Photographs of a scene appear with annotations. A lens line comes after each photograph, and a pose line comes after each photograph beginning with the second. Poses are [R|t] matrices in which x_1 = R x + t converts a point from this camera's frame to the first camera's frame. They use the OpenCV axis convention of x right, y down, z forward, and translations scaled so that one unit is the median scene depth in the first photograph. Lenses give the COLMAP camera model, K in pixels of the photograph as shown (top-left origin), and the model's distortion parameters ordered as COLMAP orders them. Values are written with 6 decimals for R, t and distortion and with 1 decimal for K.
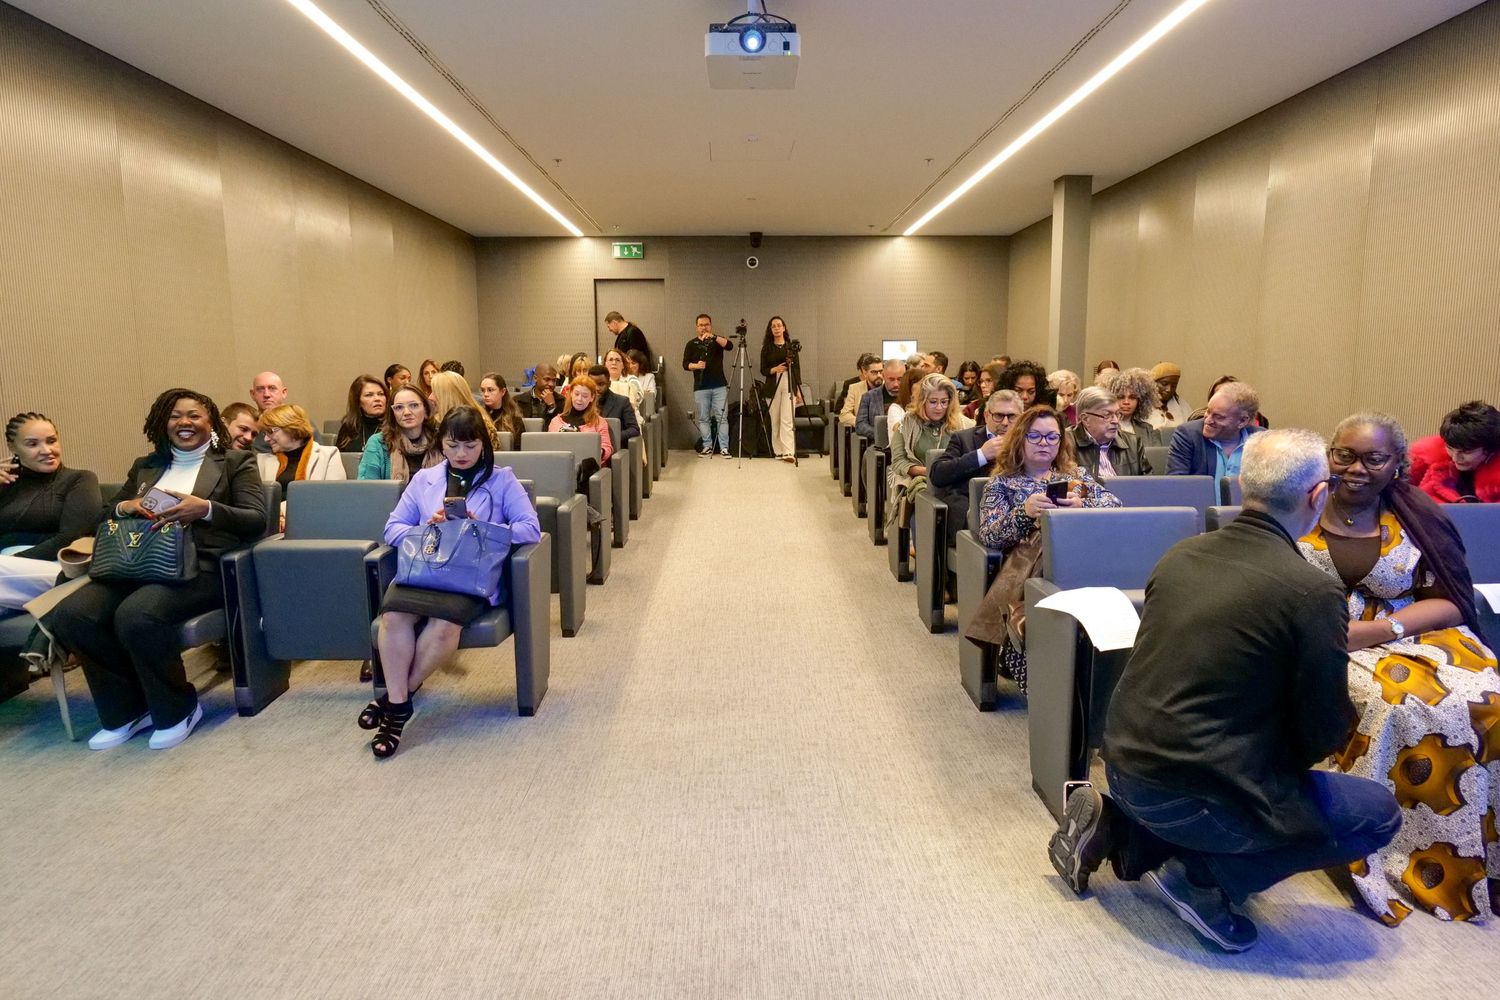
lens RADIAL K [[861.7, 0, 750.0], [0, 861.7, 500.0], [0, 0, 1]] dist [-0.032808, 0.000176]
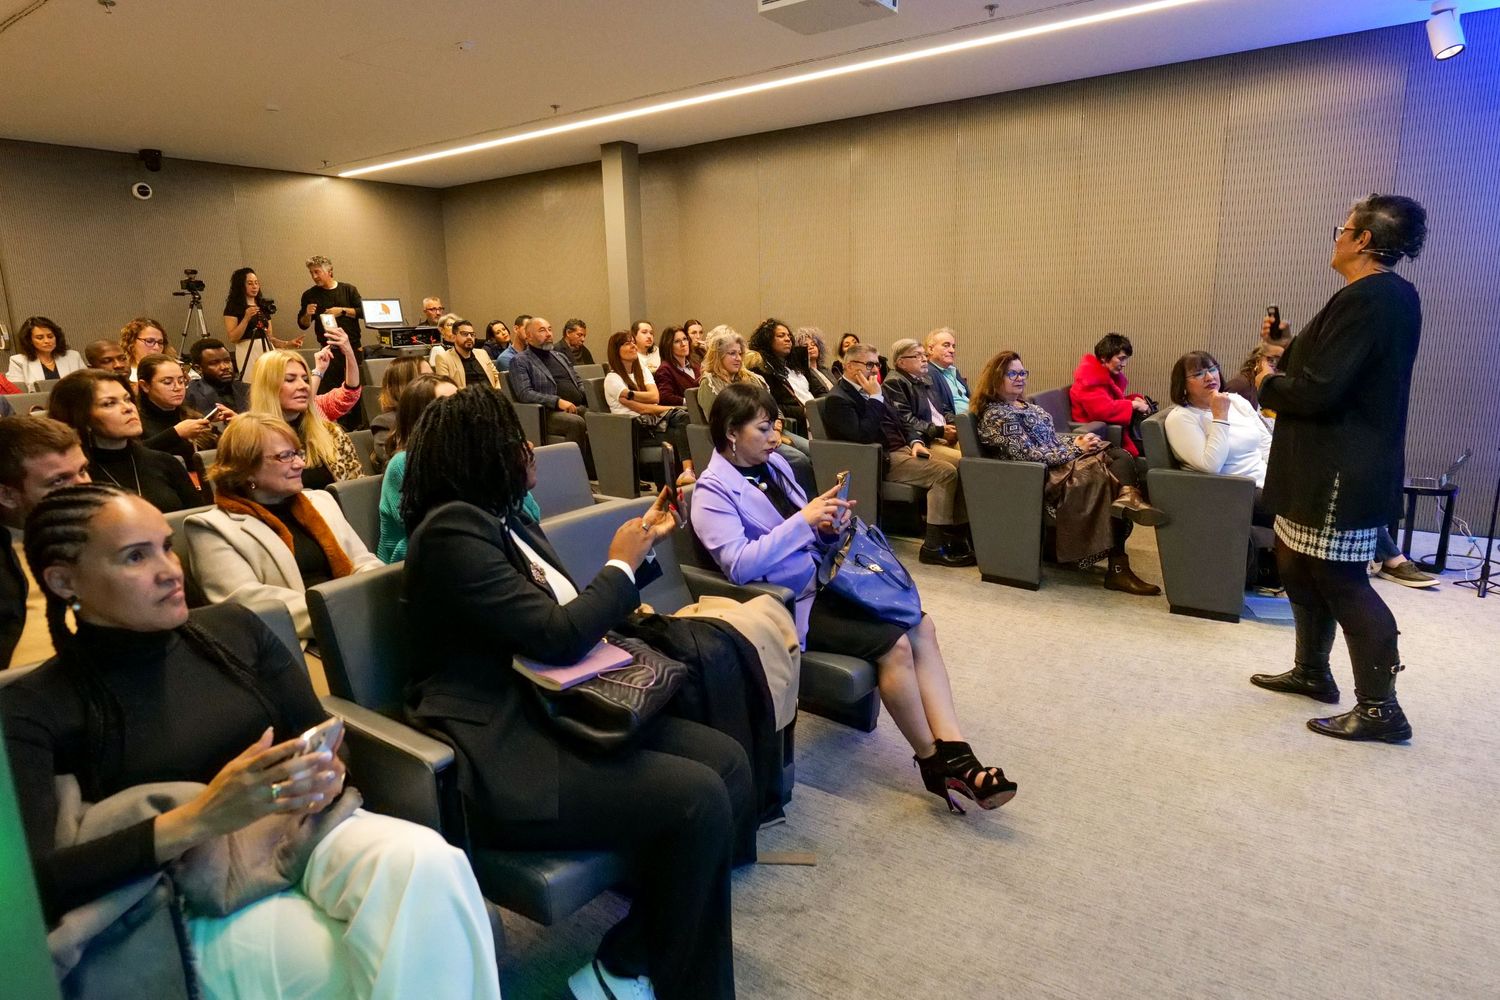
lens RADIAL K [[868.6, 0, 755.3], [0, 868.6, 504.0], [0, 0, 1]] dist [-0.044072, -0.000344]
pose [[0.578819, -0.166840, 0.798206, -0.373752], [0.136156, 0.984879, 0.107124, -0.026343], [-0.804009, 0.046675, 0.592782, 0.210182]]
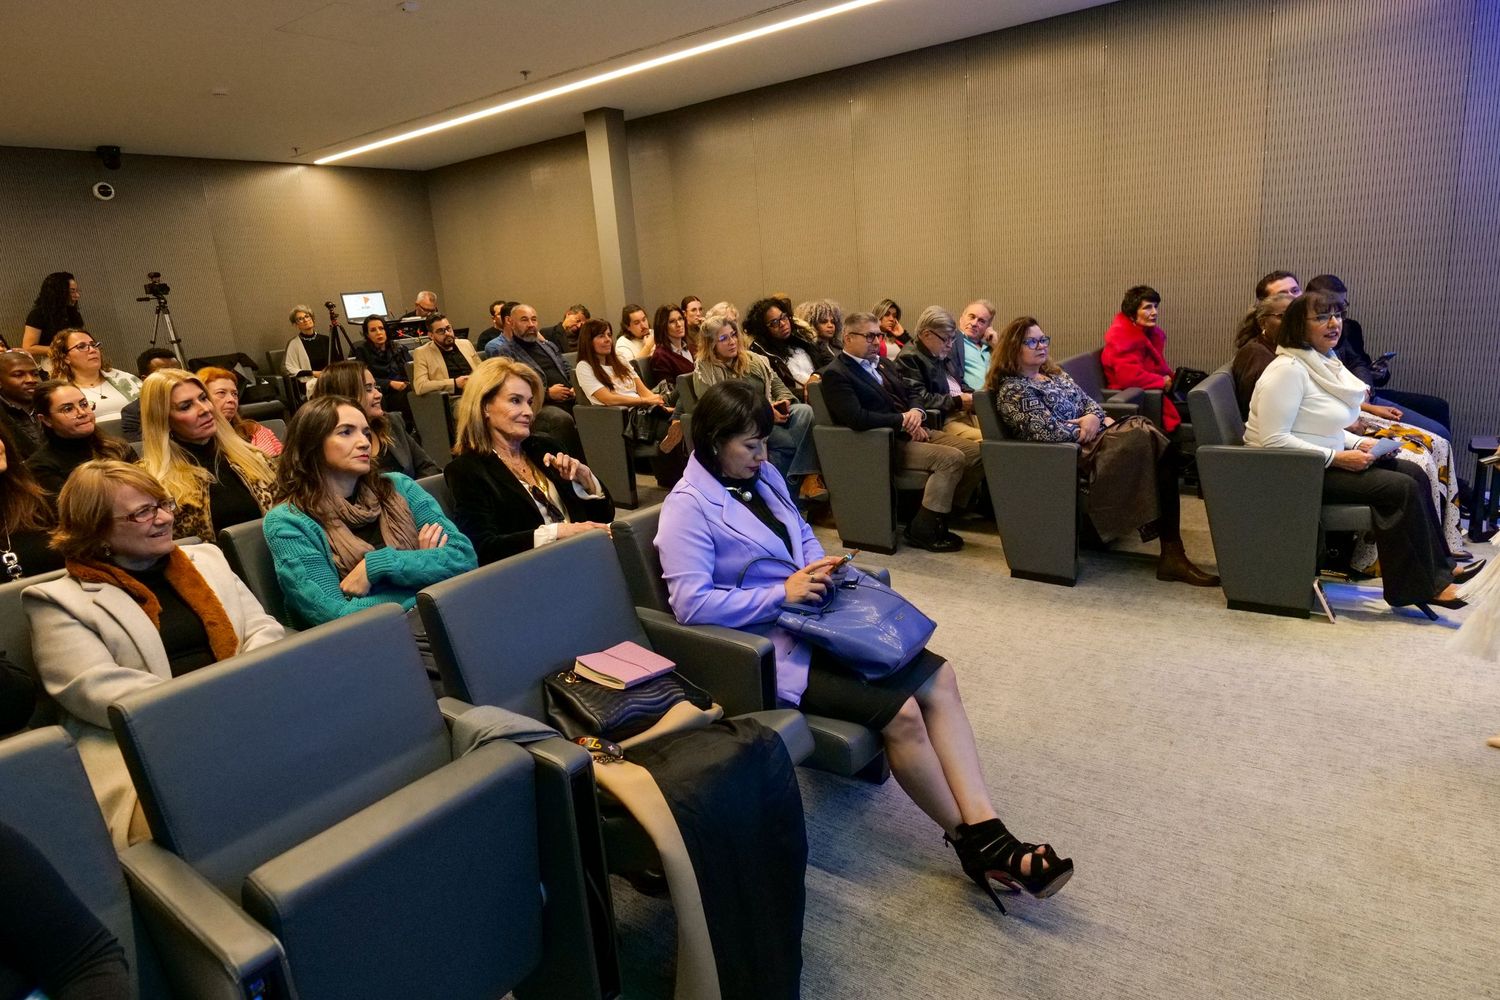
lens RADIAL K [[861.7, 0, 750.0], [0, 861.7, 500.0], [0, 0, 1]] dist [-0.032808, 0.000176]
pose [[0.601470, -0.220190, 0.767952, -0.310902], [0.185274, 0.973505, 0.134018, -0.036115], [-0.777115, 0.061674, 0.626329, 0.230182]]
